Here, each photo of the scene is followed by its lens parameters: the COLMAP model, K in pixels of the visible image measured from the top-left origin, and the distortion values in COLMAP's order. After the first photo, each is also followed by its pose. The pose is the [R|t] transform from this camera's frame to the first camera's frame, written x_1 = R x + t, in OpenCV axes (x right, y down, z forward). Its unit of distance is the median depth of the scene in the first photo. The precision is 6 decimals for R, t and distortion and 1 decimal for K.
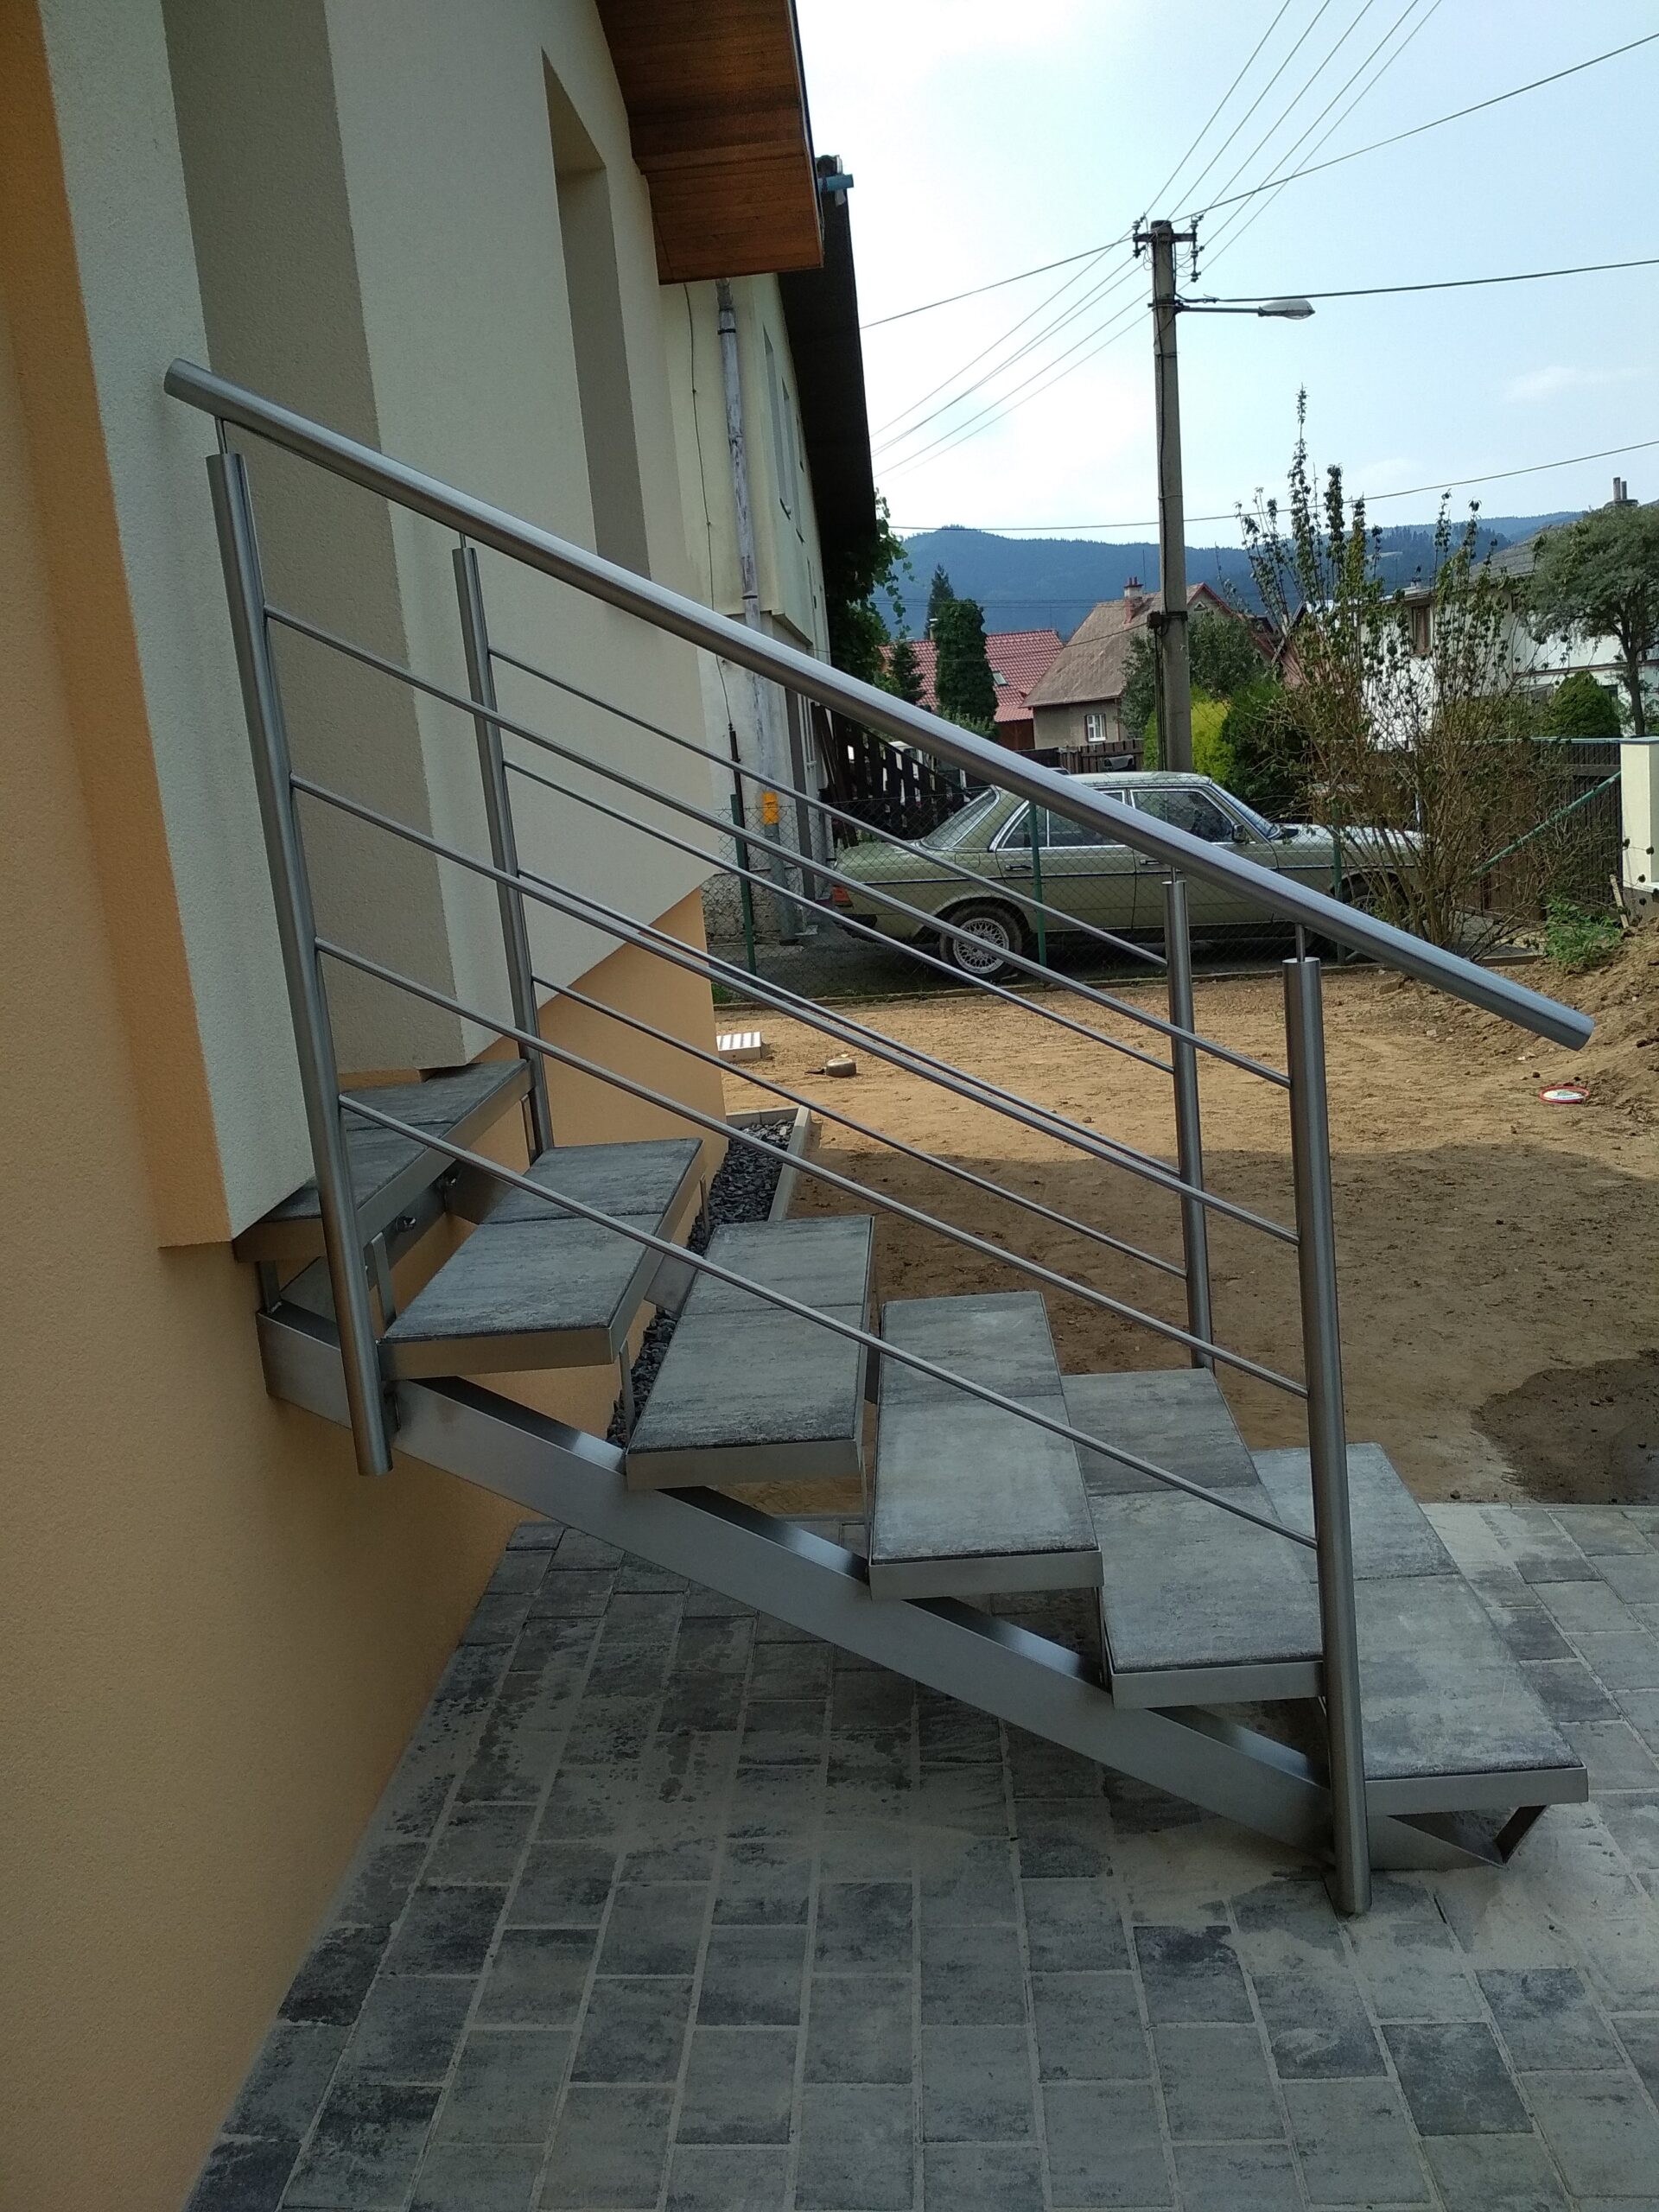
lens RADIAL K [[1981.2, 0, 863.1], [0, 1981.2, 1115.3], [0, 0, 1]] dist [0.091511, -0.202276]
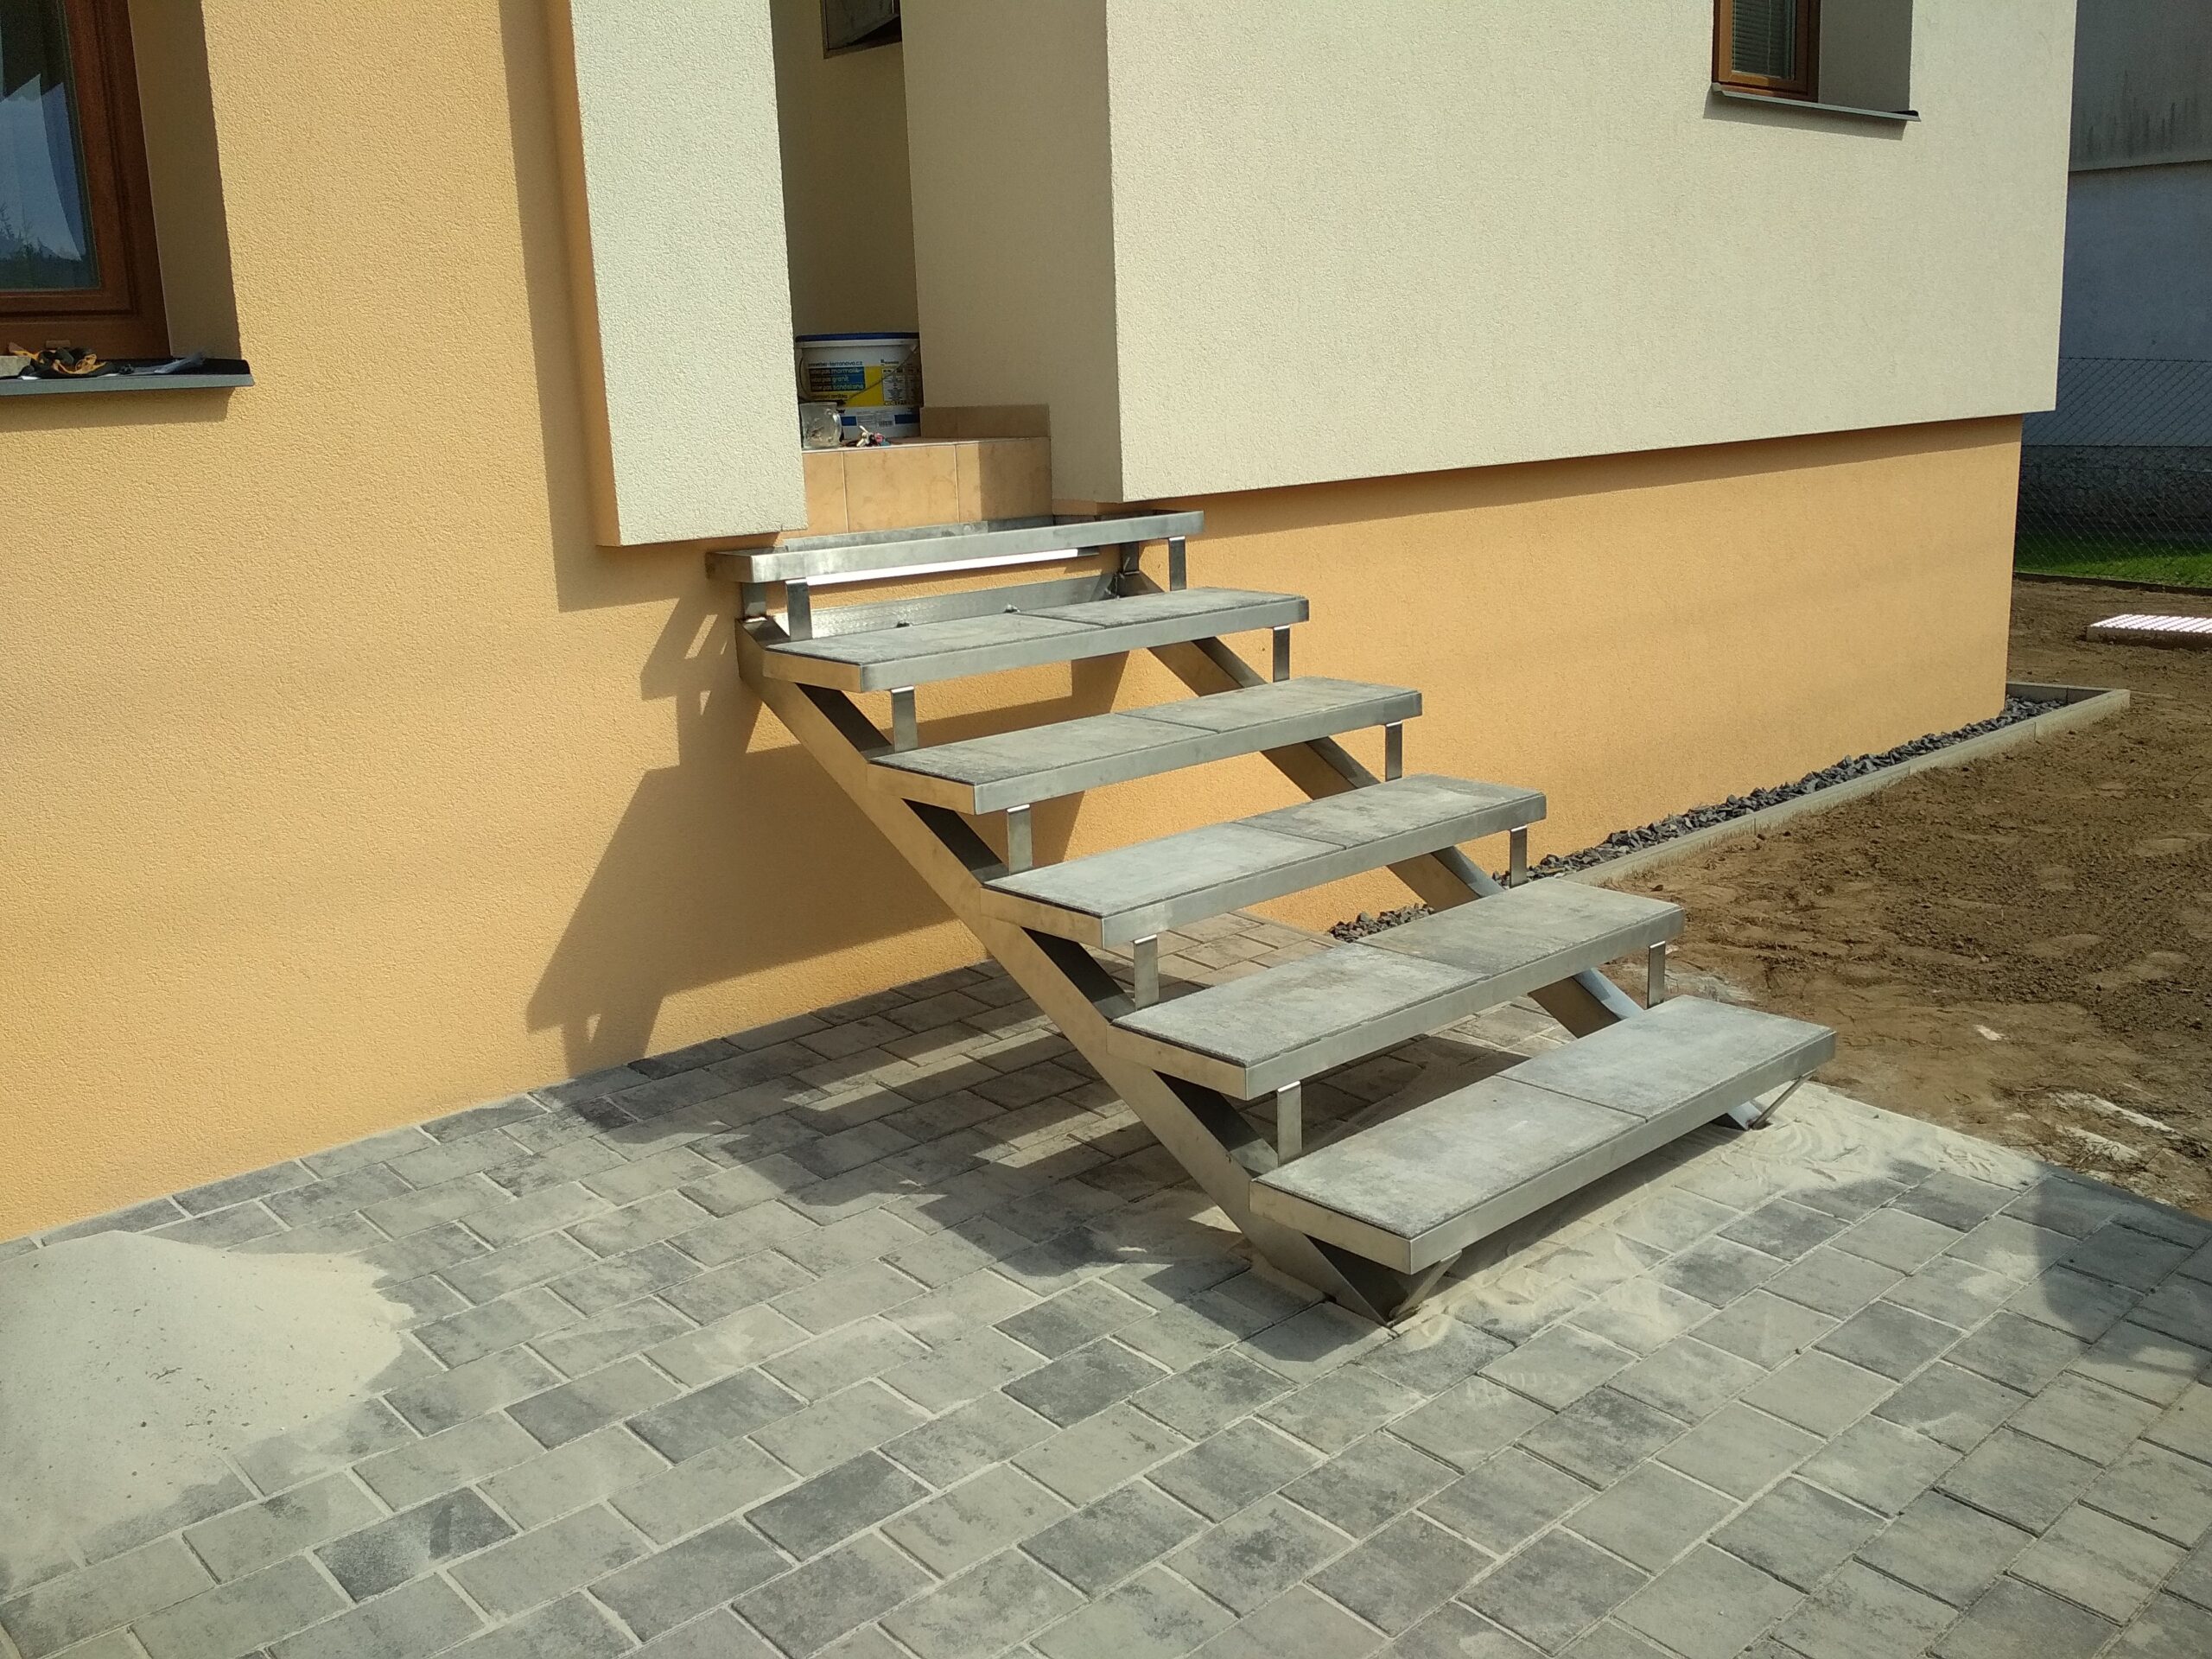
lens RADIAL K [[1981.2, 0, 1122.3], [0, 1981.2, 822.7], [0, 0, 1]] dist [0.091511, -0.202276]
pose [[0.708996, 0.223986, -0.668696, 0.661881], [-0.166438, 0.974580, 0.149977, -0.015125], [0.685291, 0.004963, 0.728253, 0.095552]]
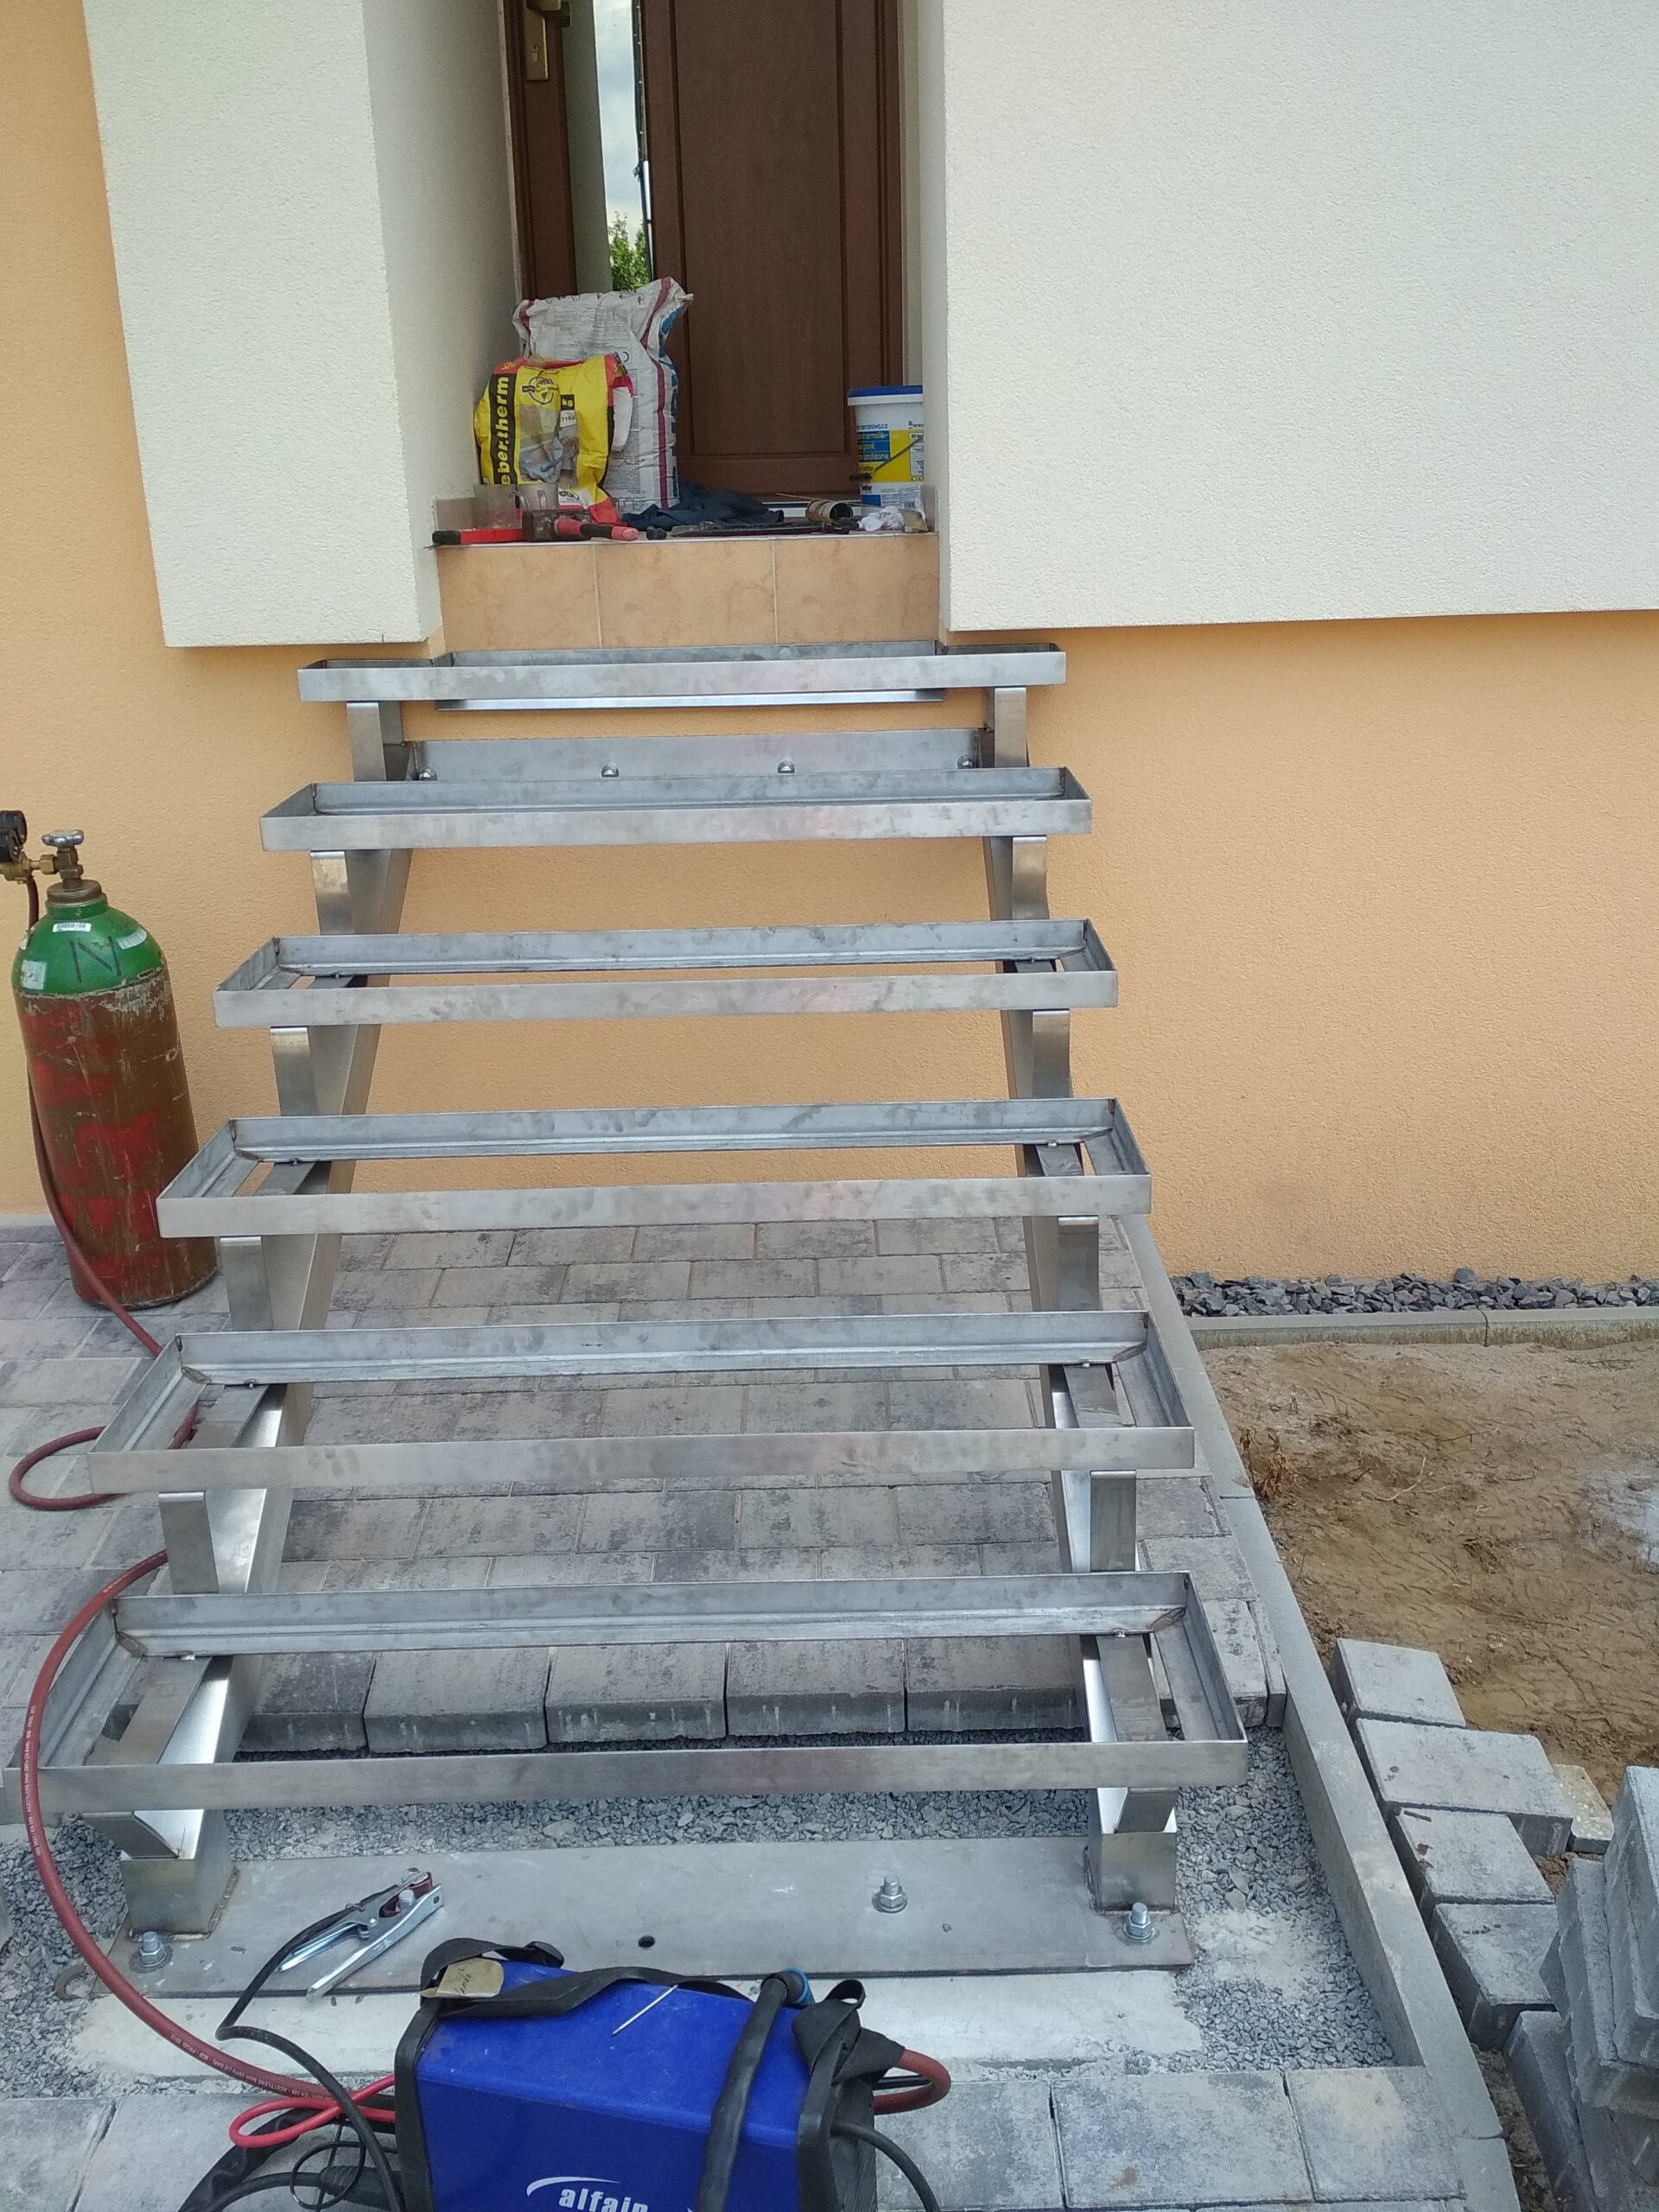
lens RADIAL K [[1981.2, 0, 829.5], [0, 1981.2, 1115.9], [0, 0, 1]] dist [0.091511, -0.202276]
pose [[0.040258, 0.402068, -0.914724, 0.689658], [-0.170098, 0.904861, 0.390247, -0.164090], [0.984605, 0.139882, 0.104819, 0.863514]]
